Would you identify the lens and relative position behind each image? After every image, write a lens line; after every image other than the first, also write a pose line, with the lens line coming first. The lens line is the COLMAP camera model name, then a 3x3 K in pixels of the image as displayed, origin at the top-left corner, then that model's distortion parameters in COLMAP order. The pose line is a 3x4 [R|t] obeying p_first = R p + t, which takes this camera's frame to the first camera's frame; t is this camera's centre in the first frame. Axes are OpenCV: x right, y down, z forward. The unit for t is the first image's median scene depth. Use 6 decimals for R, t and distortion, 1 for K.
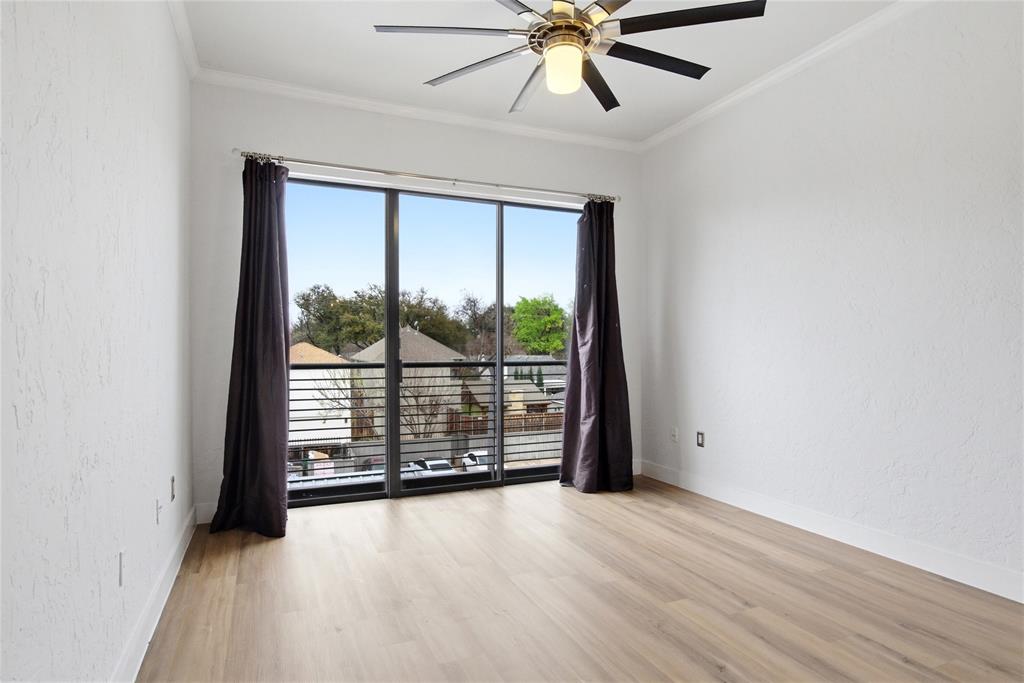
lens RADIAL K [[557.7, 0, 505.4], [0, 557.7, 347.7], [0, 0, 1]] dist [-0.000557, 0.000931]
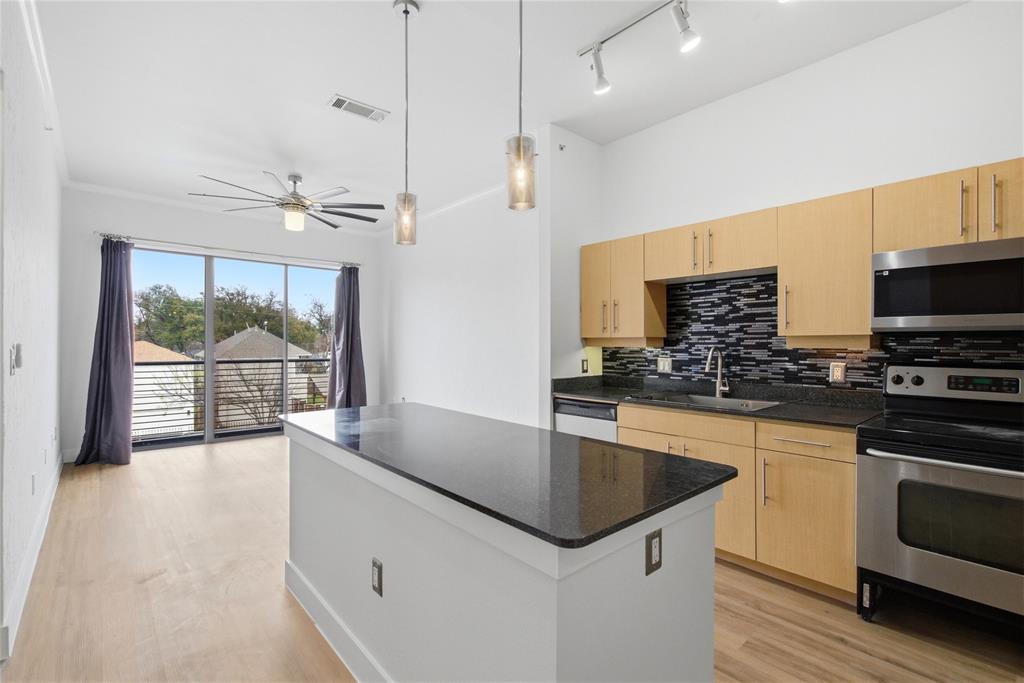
lens RADIAL K [[461.5, 0, 512.0], [0, 461.5, 341.5], [0, 0, 1]] dist [-0.000734, -0.000355]
pose [[0.946418, 0.003628, 0.322925, 0.187778], [-0.000891, 0.999962, -0.008622, -0.017617], [-0.322944, 0.007872, 0.946385, -0.532077]]
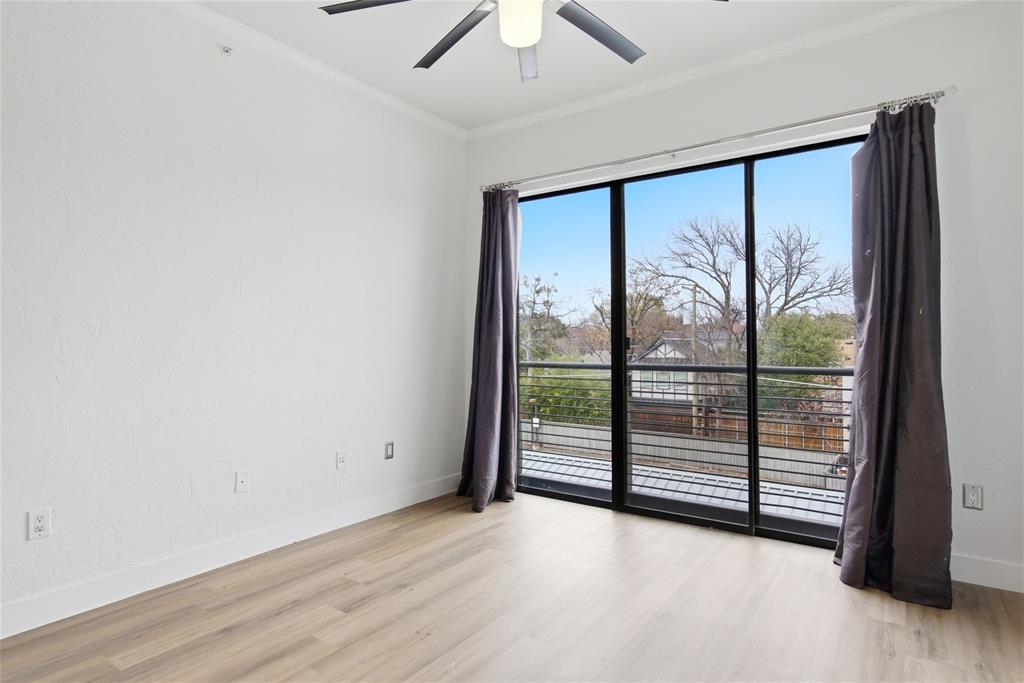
lens RADIAL K [[558.4, 0, 511.3], [0, 558.4, 321.0], [0, 0, 1]] dist [0.001389, 0.001974]
pose [[0.524505, -0.035075, -0.850684, 0.470085], [-0.002463, 0.999084, -0.042712, -0.004648], [0.851404, 0.024498, 0.523939, 0.331088]]
